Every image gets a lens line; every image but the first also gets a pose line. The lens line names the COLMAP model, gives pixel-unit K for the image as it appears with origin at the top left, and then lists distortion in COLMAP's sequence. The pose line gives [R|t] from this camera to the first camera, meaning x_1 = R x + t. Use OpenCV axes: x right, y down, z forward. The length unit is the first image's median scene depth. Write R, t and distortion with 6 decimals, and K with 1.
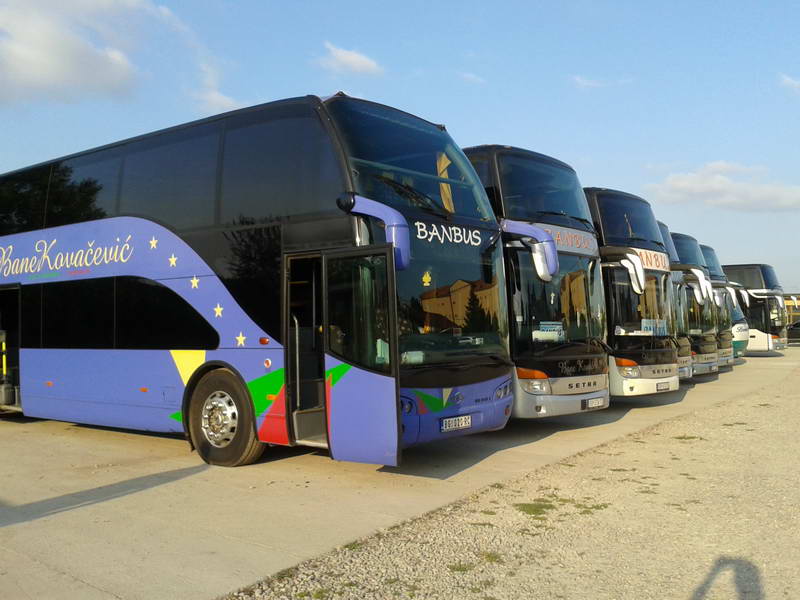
lens RADIAL K [[504.5, 0, 403.2], [0, 504.5, 295.5], [0, 0, 1]] dist [0.073538, -0.092695]
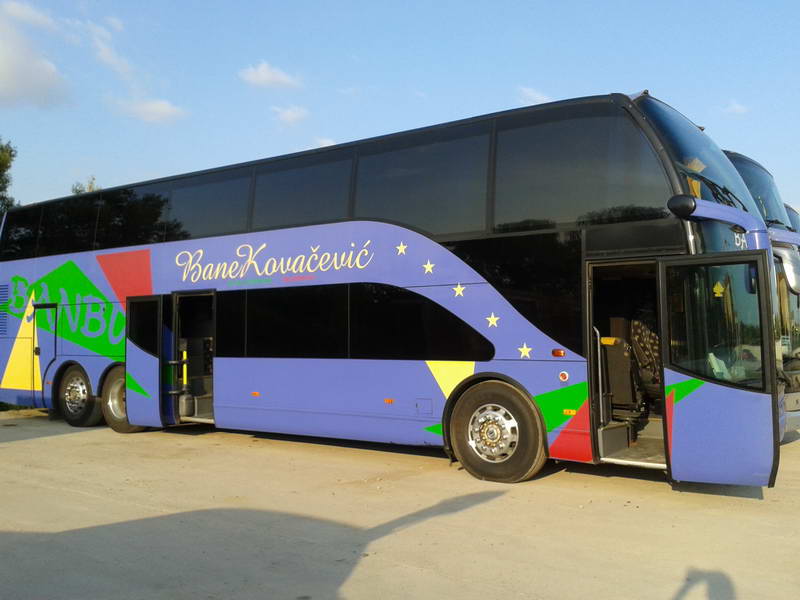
lens RADIAL K [[509.0, 0, 399.2], [0, 509.0, 309.9], [0, 0, 1]] dist [0.060155, -0.080548]
pose [[0.999902, 0.011167, 0.008482, -0.526776], [-0.011225, 0.999914, 0.006811, 0.006015], [-0.008405, -0.006905, 0.999941, 0.041748]]
